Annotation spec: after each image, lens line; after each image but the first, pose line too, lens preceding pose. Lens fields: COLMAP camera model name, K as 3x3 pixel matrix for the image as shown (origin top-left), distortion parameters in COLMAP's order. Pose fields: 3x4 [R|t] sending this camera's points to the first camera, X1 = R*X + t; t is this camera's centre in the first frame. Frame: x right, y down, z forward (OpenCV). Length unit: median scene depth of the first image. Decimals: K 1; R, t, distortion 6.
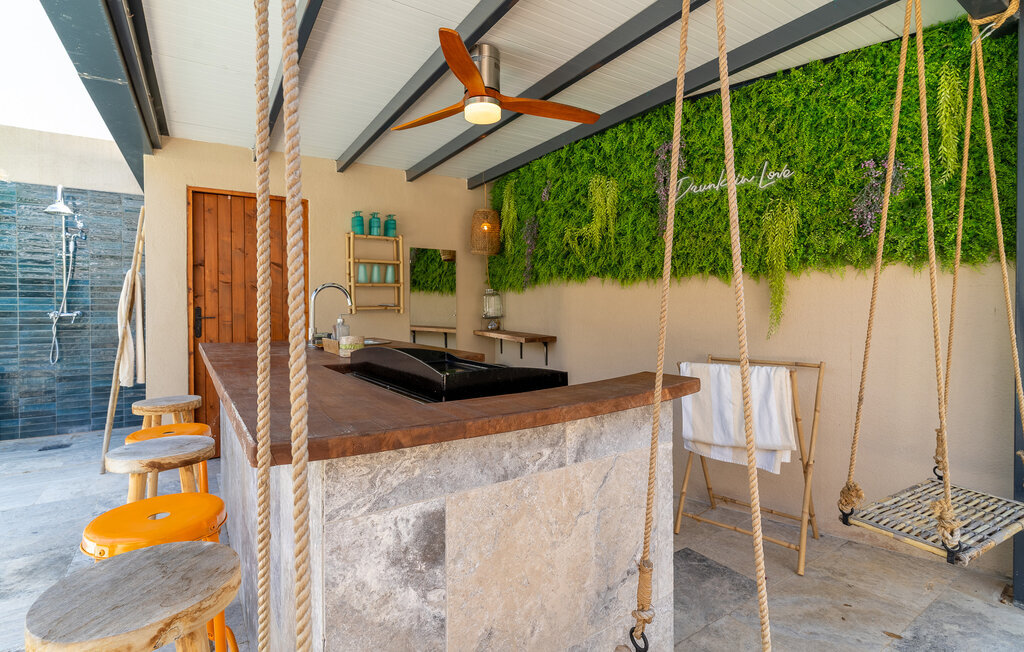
lens RADIAL K [[492.9, 0, 514.4], [0, 492.9, 321.5], [0, 0, 1]] dist [0.000987, -0.000321]
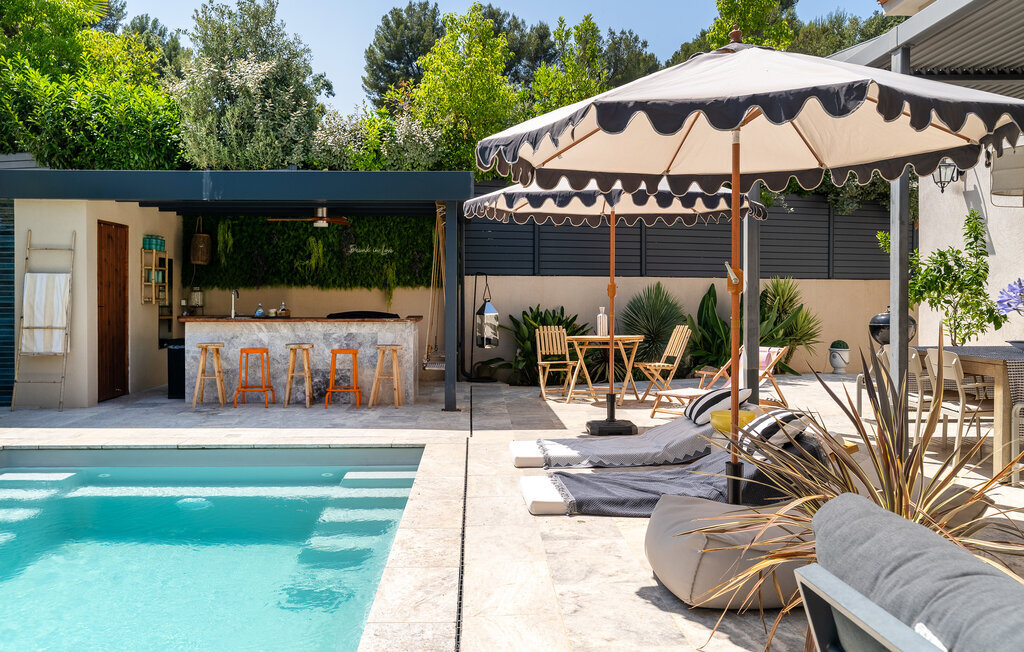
lens RADIAL K [[807.8, 0, 509.3], [0, 807.8, 298.6], [0, 0, 1]] dist [-0.007219, -0.000865]
pose [[0.501354, 0.004123, 0.865232, -2.085244], [0.015377, 0.999788, -0.013674, 0.022259], [-0.865106, 0.020160, 0.501184, -1.253514]]
